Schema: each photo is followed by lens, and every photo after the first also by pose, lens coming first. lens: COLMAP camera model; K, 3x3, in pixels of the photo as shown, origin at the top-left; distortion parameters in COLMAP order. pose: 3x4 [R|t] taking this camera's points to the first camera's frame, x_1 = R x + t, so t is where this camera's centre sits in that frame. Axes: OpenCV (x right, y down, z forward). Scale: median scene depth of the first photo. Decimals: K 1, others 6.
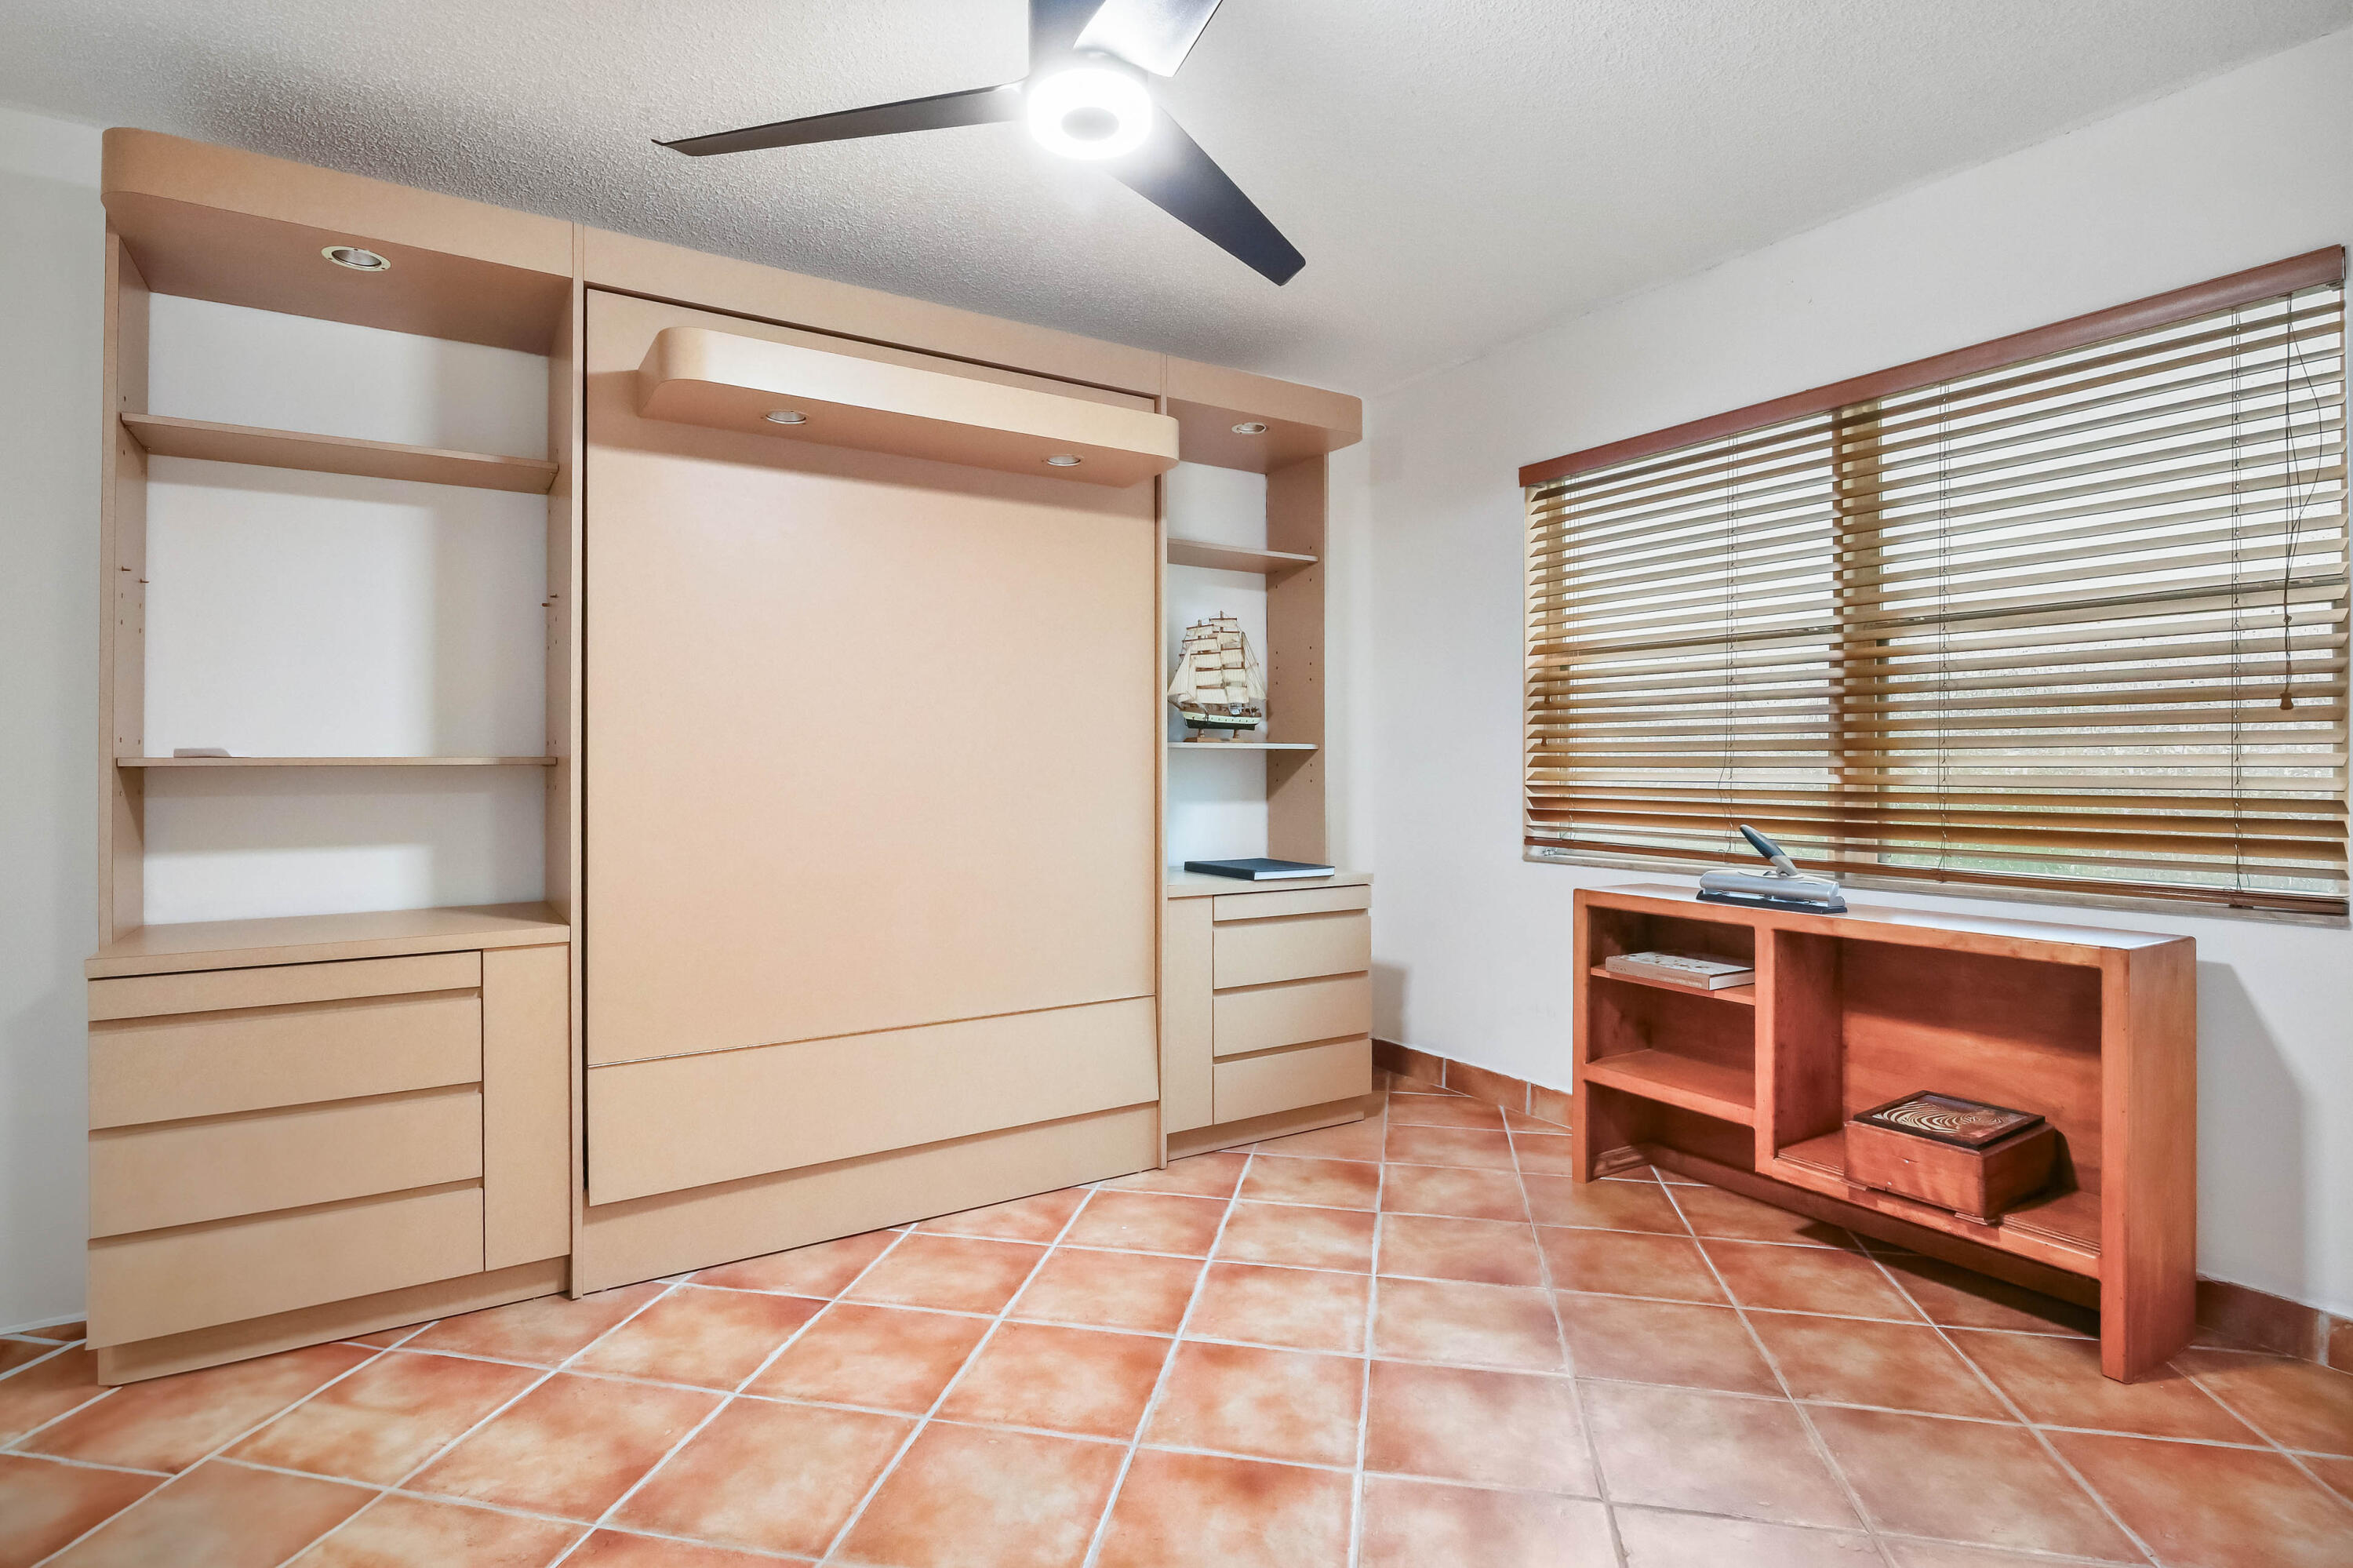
lens RADIAL K [[1204.8, 0, 1178.5], [0, 1204.8, 763.4], [0, 0, 1]] dist [-0.004138, -0.004102]
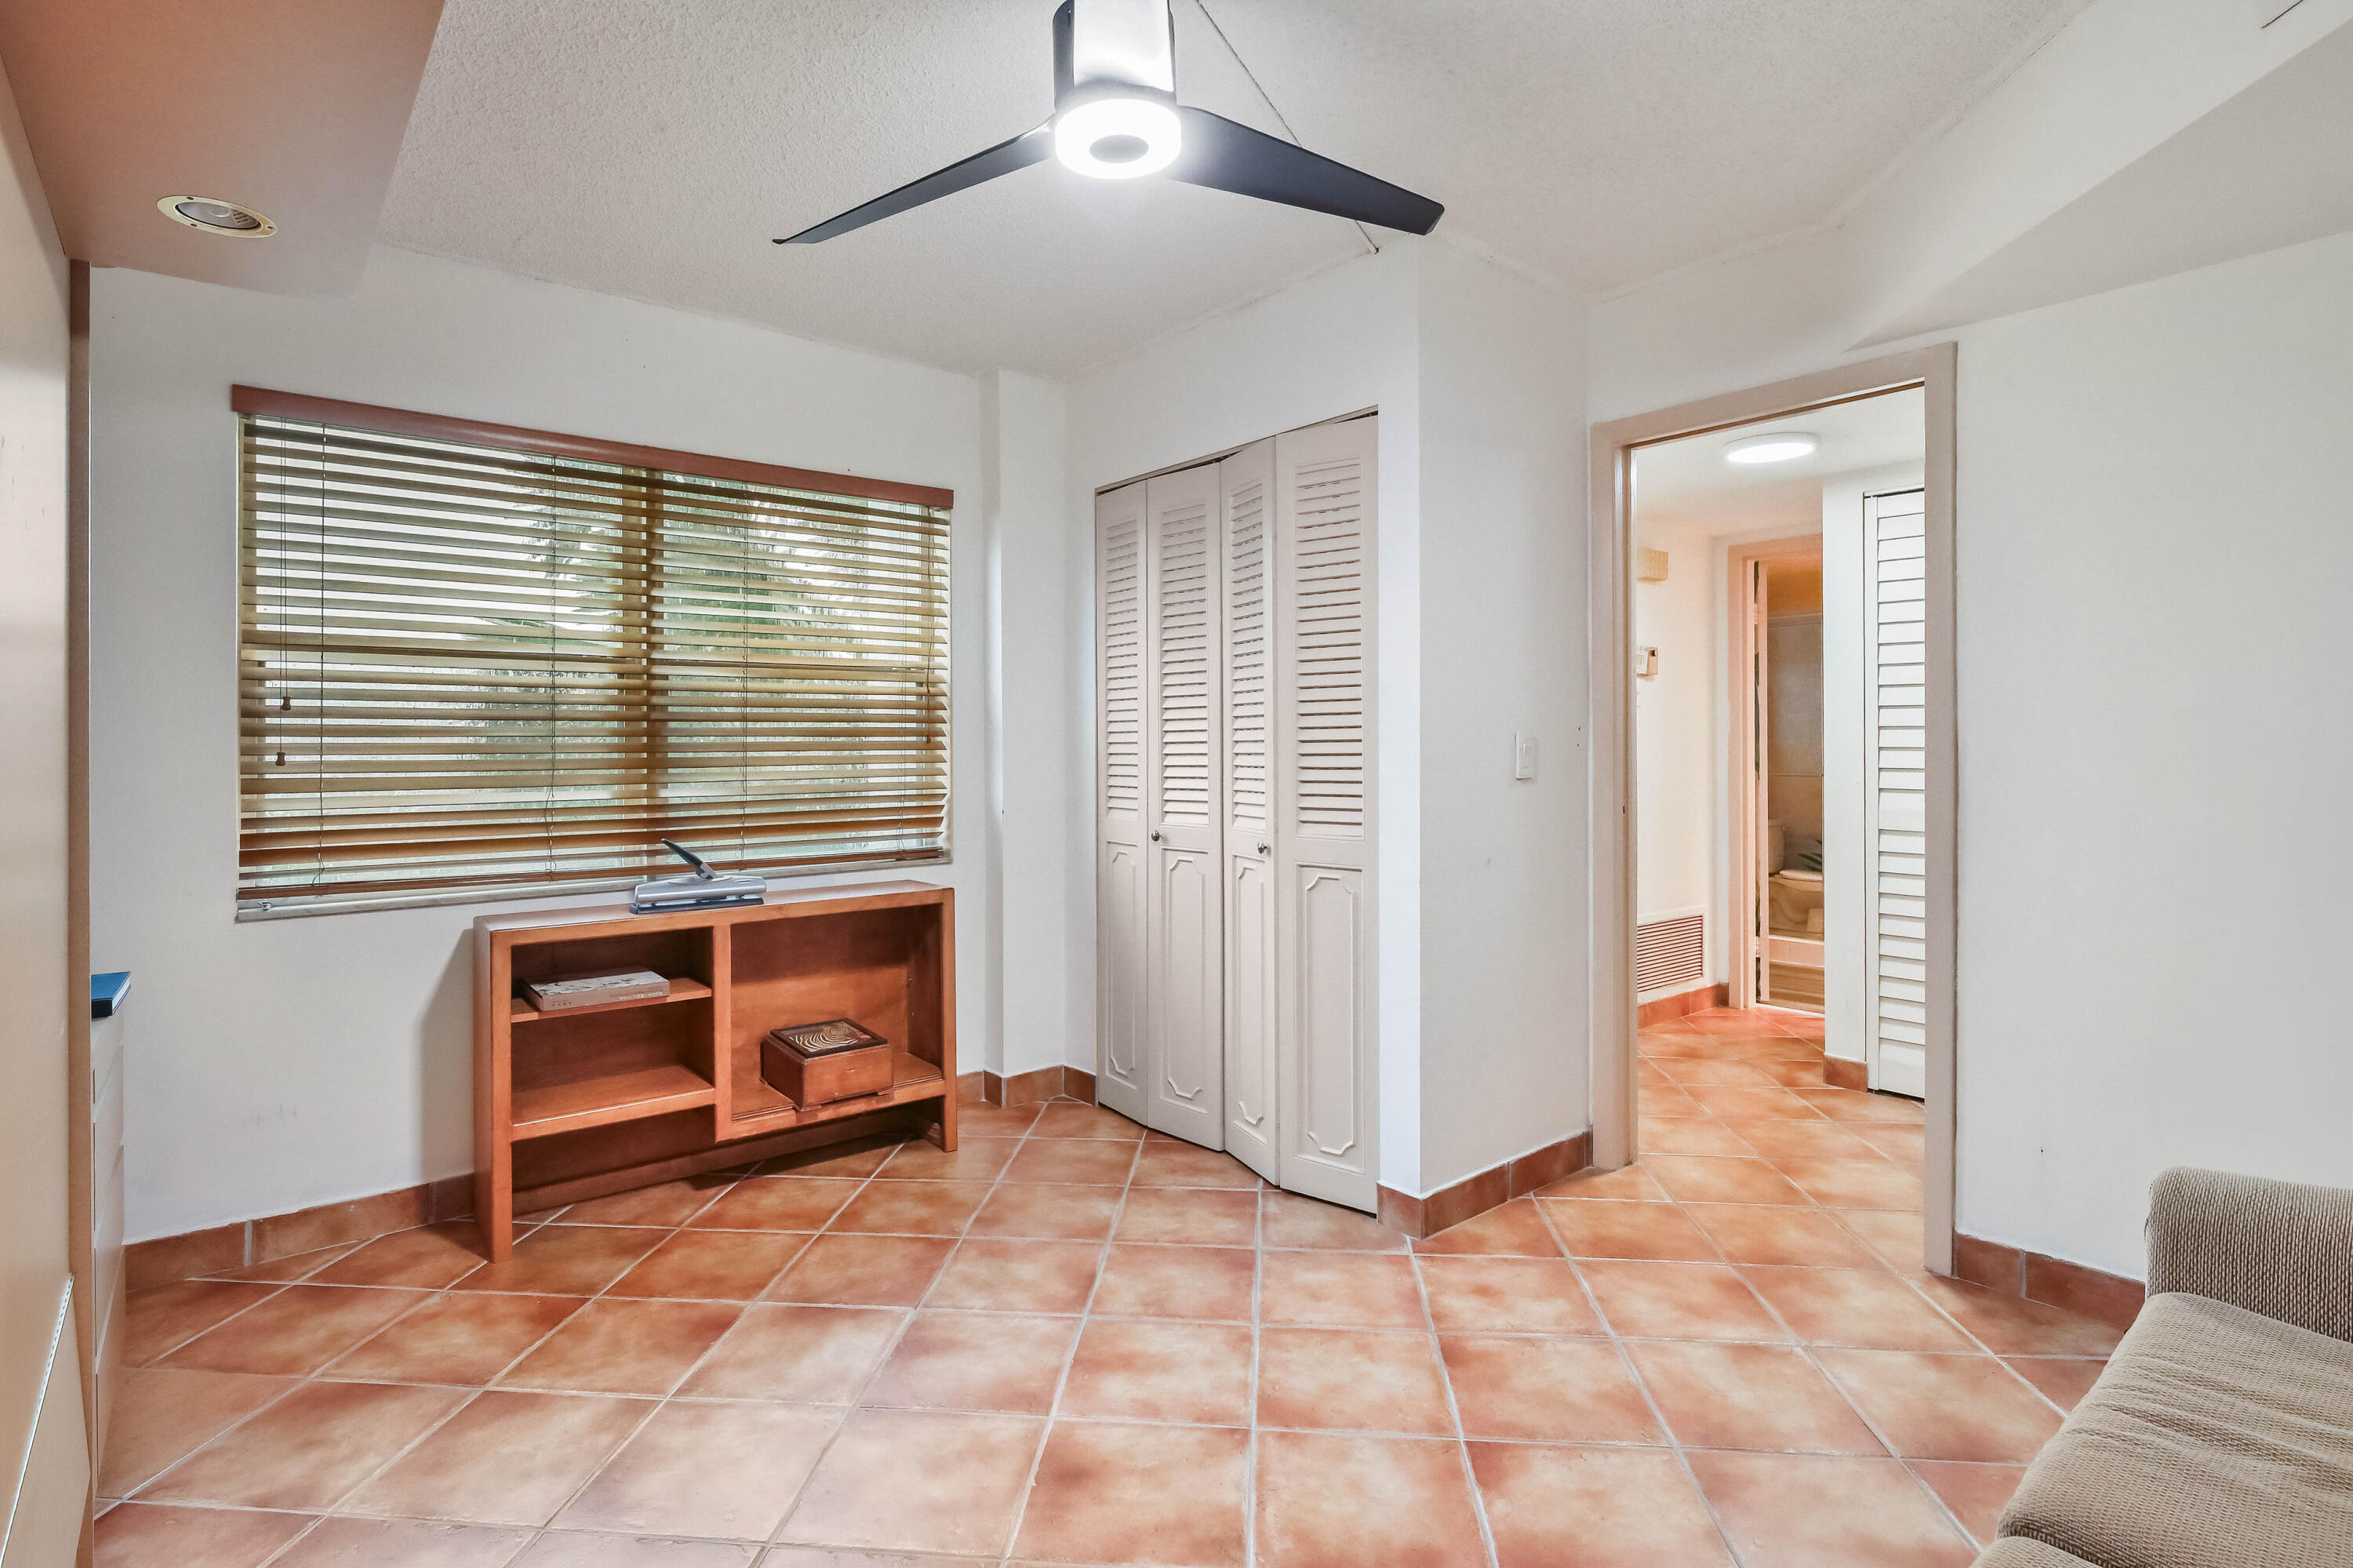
lens RADIAL K [[1140.0, 0, 1176.1], [0, 1140.0, 773.6], [0, 0, 1]] dist [-0.005919, -0.002910]
pose [[-0.135838, -0.011319, 0.990666, -0.611591], [0.013248, 0.999825, 0.013240, -0.014743], [-0.990643, 0.014923, -0.135664, 0.687623]]
